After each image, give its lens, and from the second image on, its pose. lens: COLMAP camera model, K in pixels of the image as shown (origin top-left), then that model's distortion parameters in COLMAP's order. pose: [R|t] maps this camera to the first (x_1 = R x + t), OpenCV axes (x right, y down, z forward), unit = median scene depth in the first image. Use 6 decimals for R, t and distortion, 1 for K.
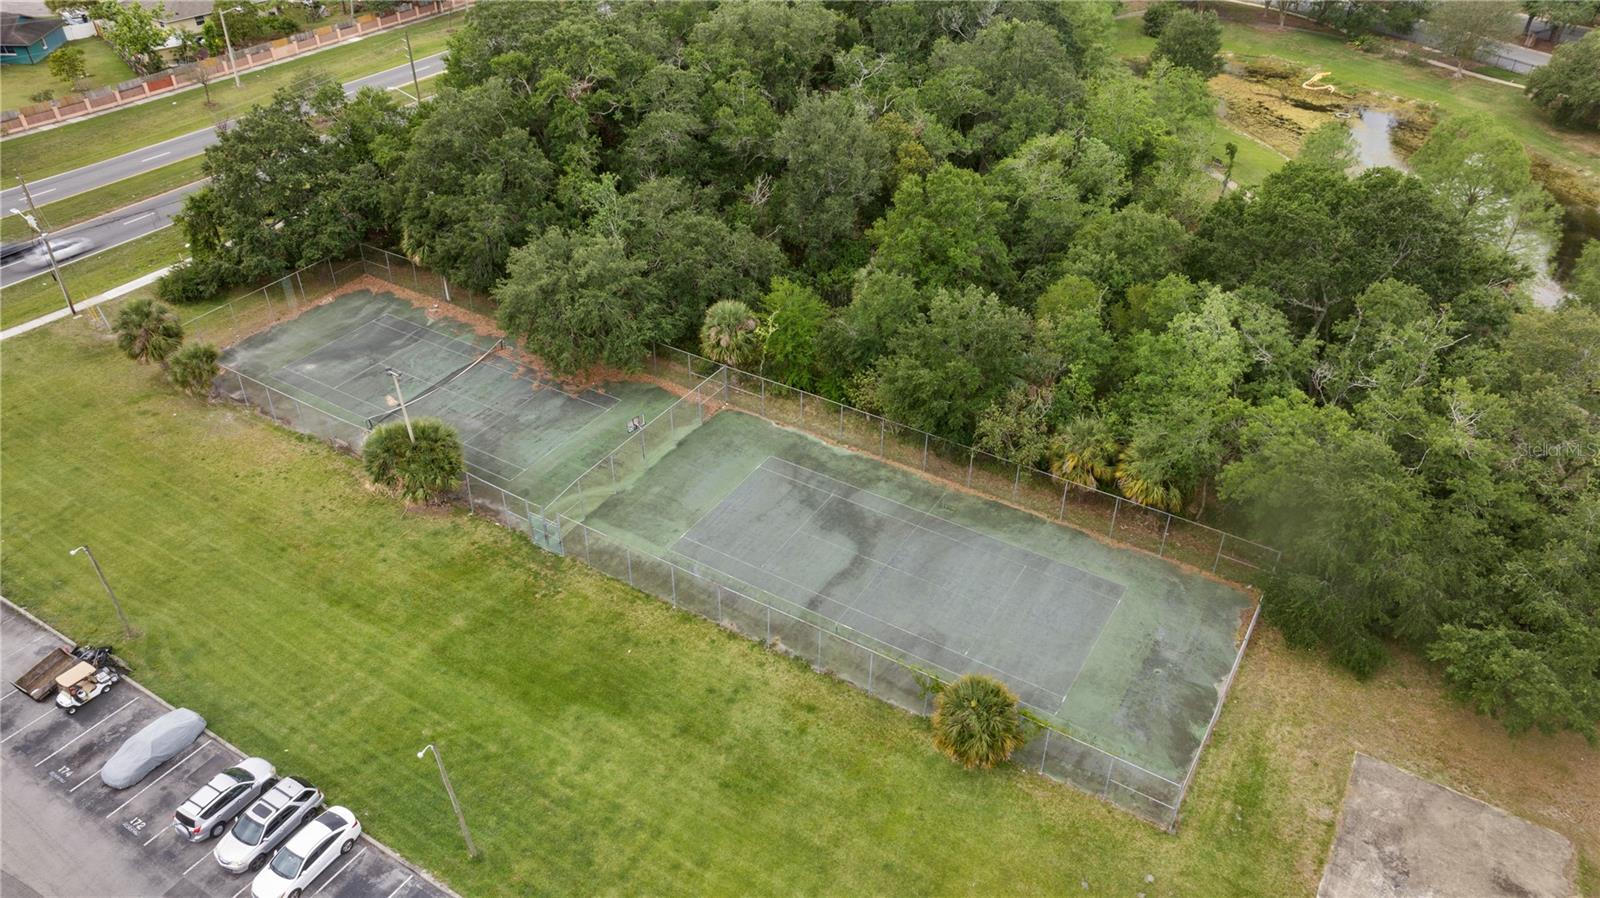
lens RADIAL K [[1127.7, 0, 799.5], [0, 1127.7, 450.0], [0, 0, 1]] dist [-0.054001, 0.055998]
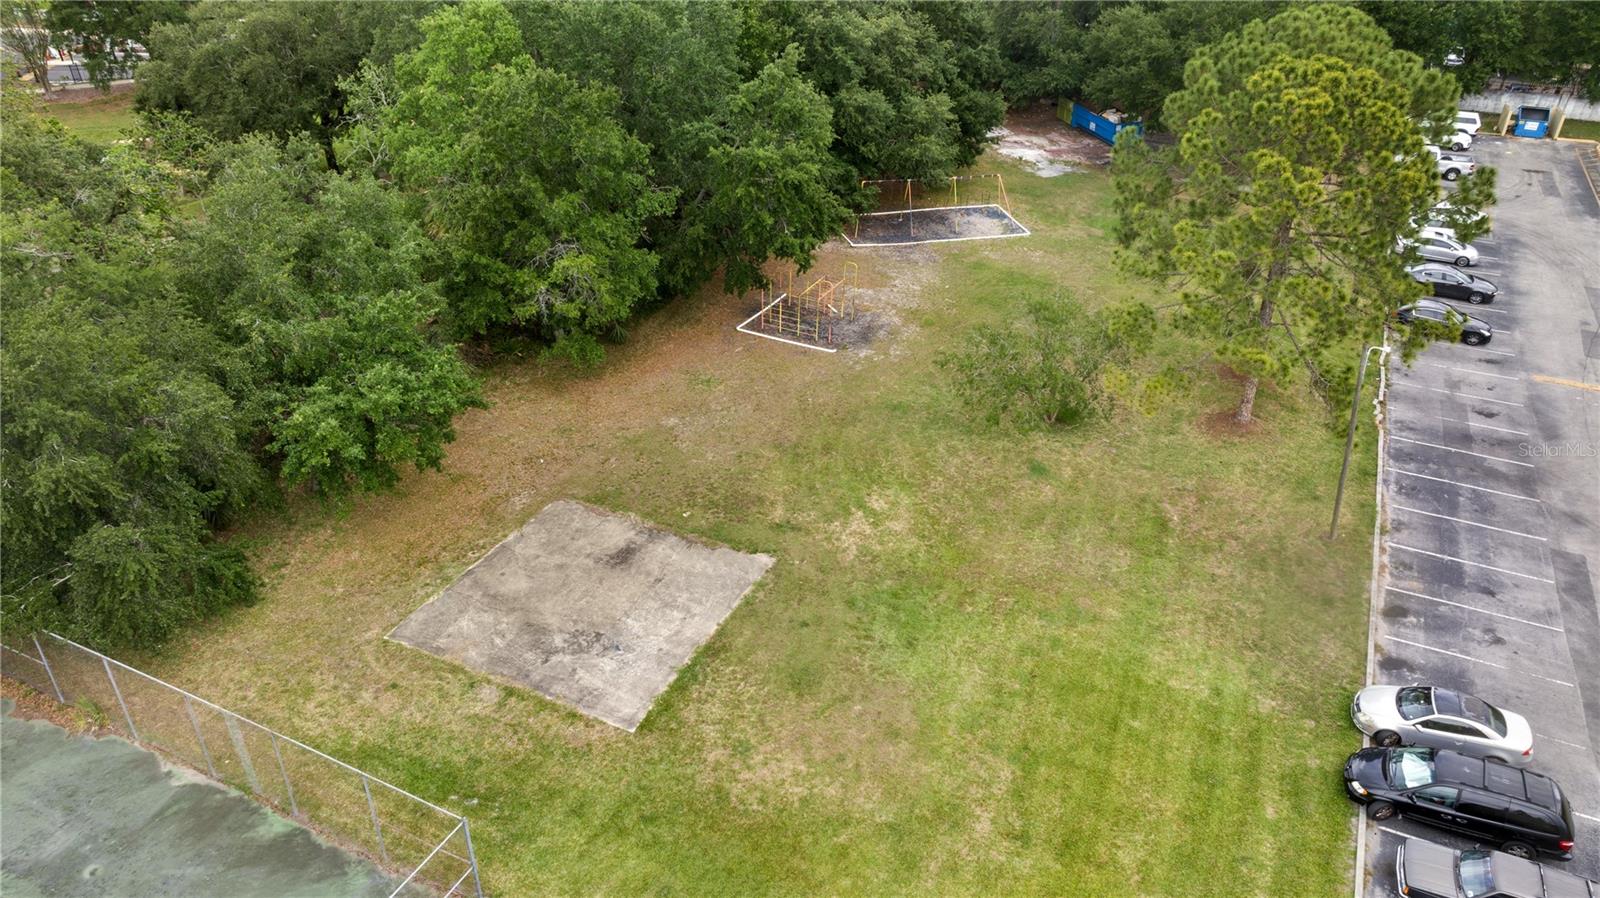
lens RADIAL K [[1127.7, 0, 803.7], [0, 1127.7, 450.7], [0, 0, 1]] dist [-0.054001, 0.055998]
pose [[-0.103059, -0.513213, 0.852051, -0.023511], [0.570231, 0.671387, 0.473366, 0.027085], [-0.814994, 0.534651, 0.223458, 0.573381]]
